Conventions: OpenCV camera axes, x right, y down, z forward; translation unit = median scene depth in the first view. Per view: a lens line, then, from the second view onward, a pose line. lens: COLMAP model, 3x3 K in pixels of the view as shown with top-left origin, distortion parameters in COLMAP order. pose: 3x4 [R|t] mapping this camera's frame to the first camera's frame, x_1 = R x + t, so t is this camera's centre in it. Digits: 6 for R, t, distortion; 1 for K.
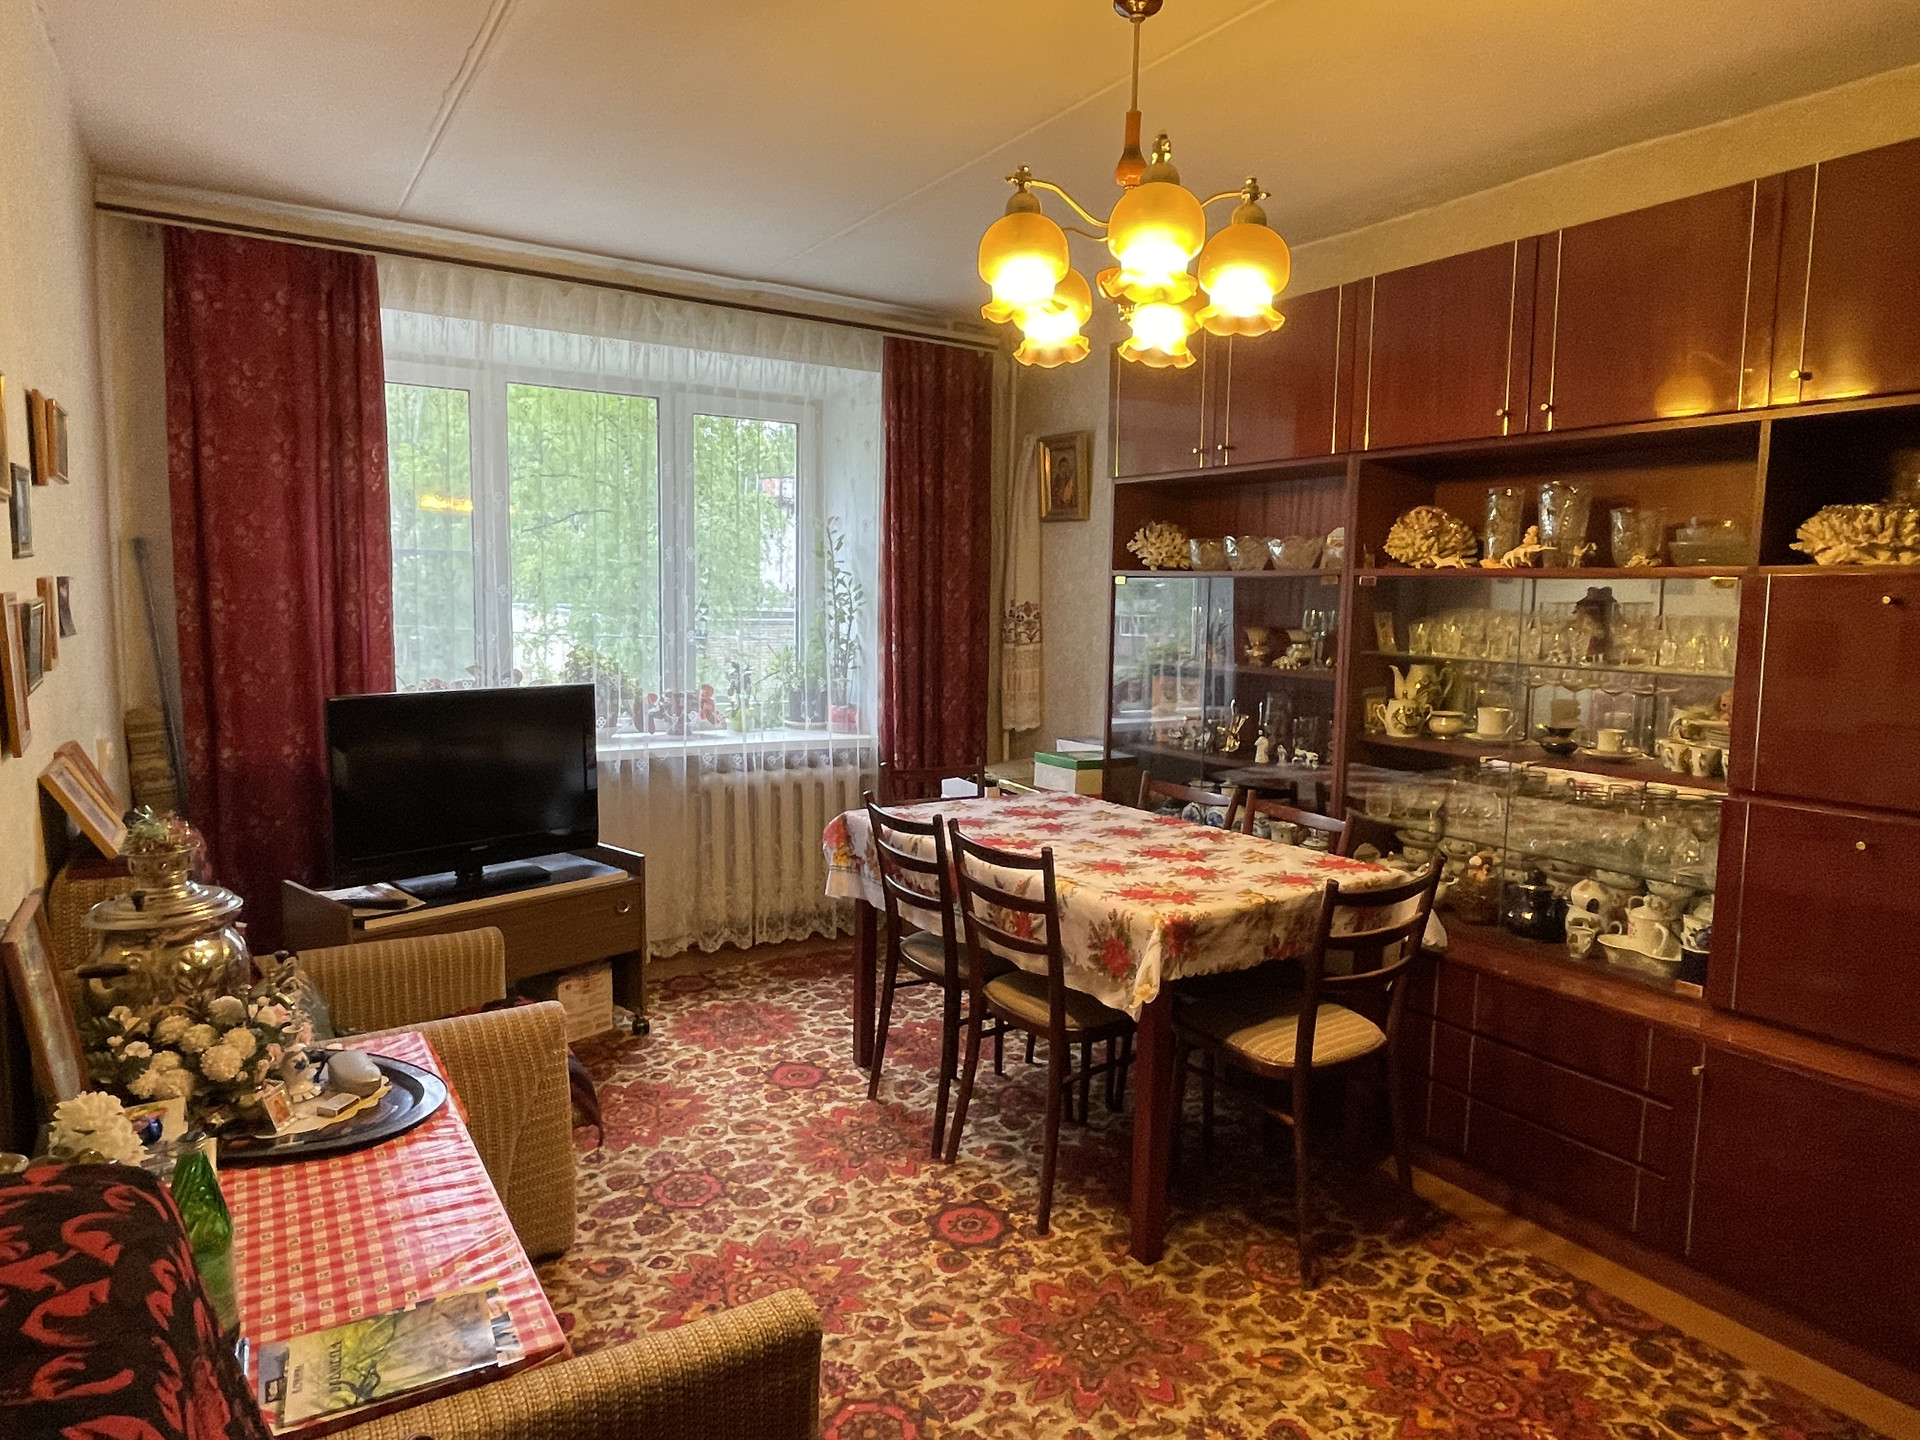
lens RADIAL K [[1181.0, 0, 969.6], [0, 1181.0, 704.7], [0, 0, 1]] dist [-0.001622, -0.004972]
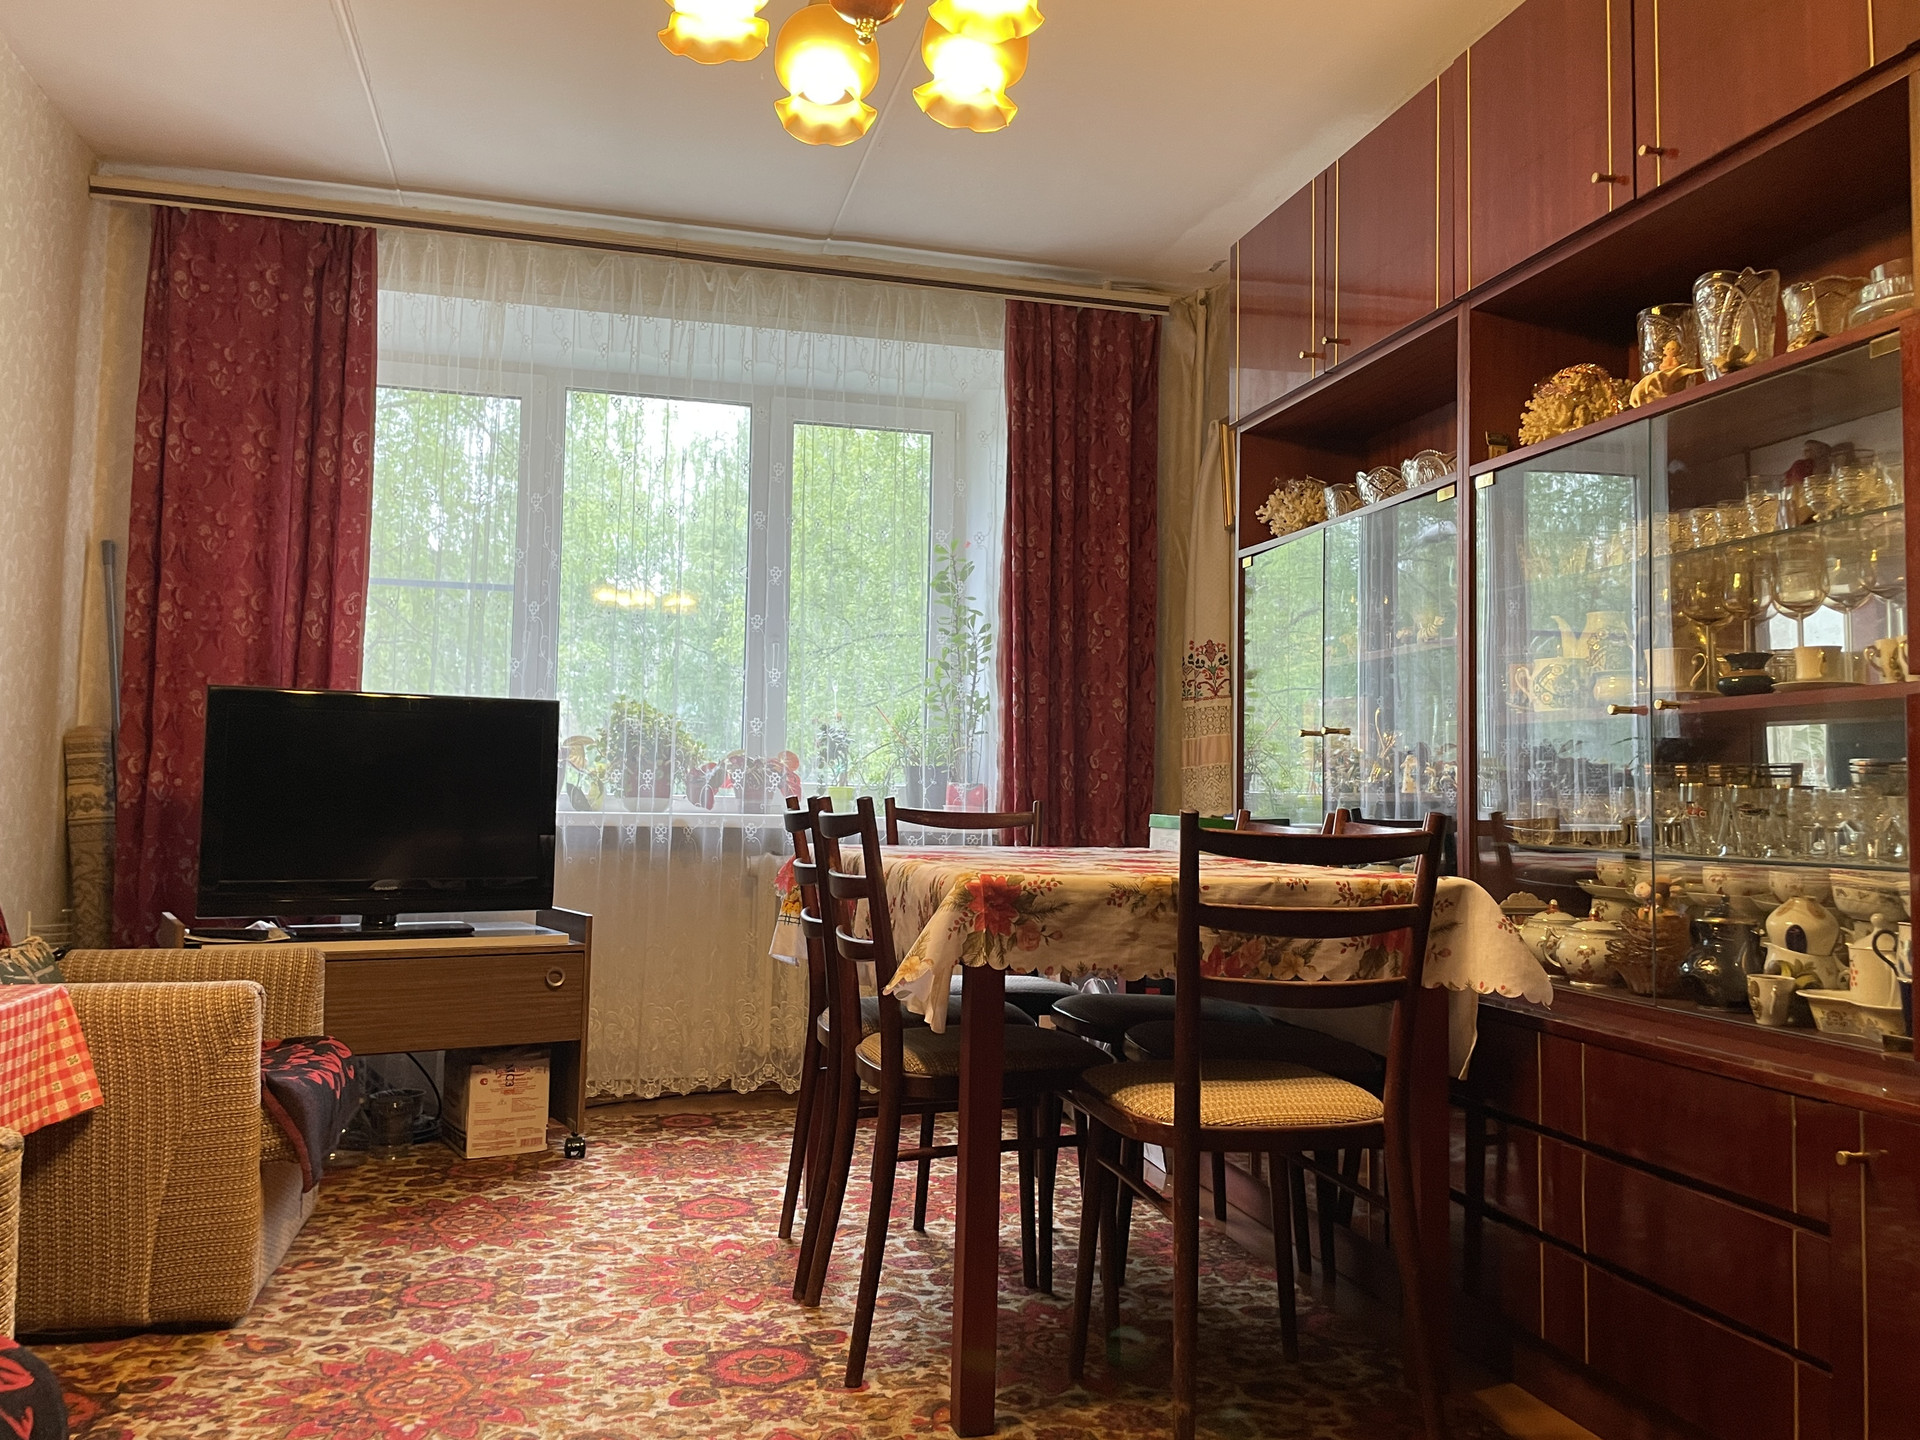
lens RADIAL K [[1578.7, 0, 983.4], [0, 1578.7, 682.5], [0, 0, 1]] dist [0.059553, -0.047648]
pose [[0.949161, -0.023517, -0.313913, 0.308331], [-0.032343, 0.984643, -0.171559, 0.151570], [0.313126, 0.172990, 0.933824, 0.082516]]
